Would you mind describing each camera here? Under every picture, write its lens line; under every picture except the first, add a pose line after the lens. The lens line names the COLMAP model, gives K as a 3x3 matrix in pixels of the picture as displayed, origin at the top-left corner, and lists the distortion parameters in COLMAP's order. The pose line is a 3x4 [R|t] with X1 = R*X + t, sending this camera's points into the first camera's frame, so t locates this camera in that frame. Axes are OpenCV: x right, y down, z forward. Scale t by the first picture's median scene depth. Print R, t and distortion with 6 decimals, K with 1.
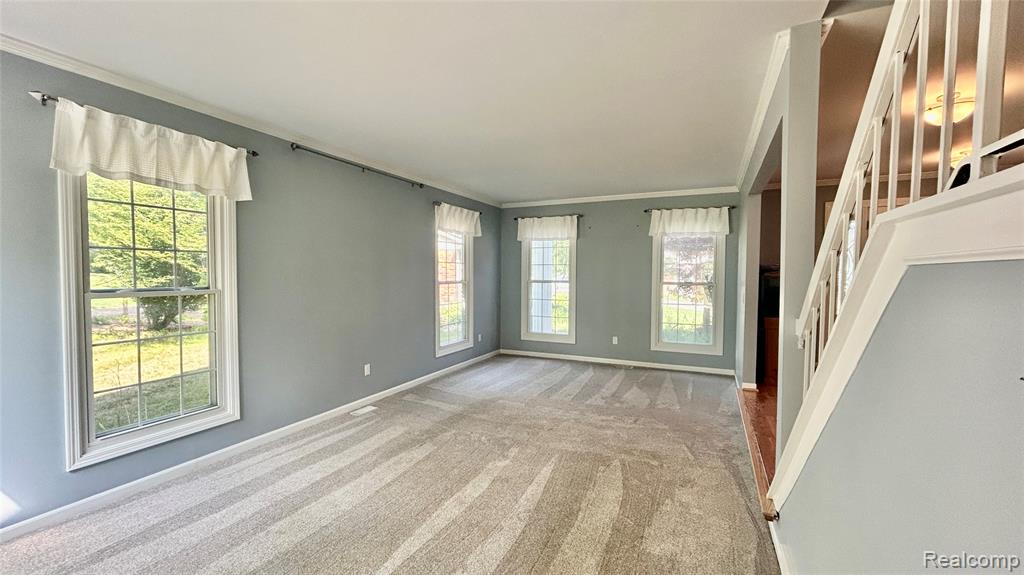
lens RADIAL K [[417.0, 0, 515.0], [0, 417.0, 289.6], [0, 0, 1]] dist [0.005642, 0.000177]
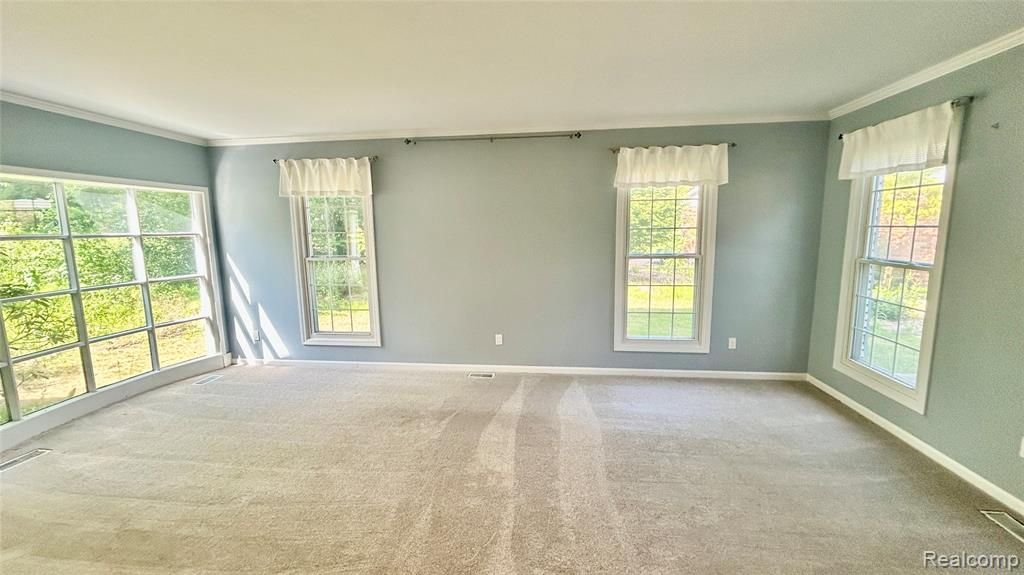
lens RADIAL K [[417.0, 0, 514.2], [0, 417.0, 286.7], [0, 0, 1]] dist [0.005642, 0.000177]
pose [[0.312030, 0.133287, -0.940676, 0.486838], [-0.020754, 0.990830, 0.133510, -0.059834], [0.949845, -0.022136, 0.311935, 0.578289]]
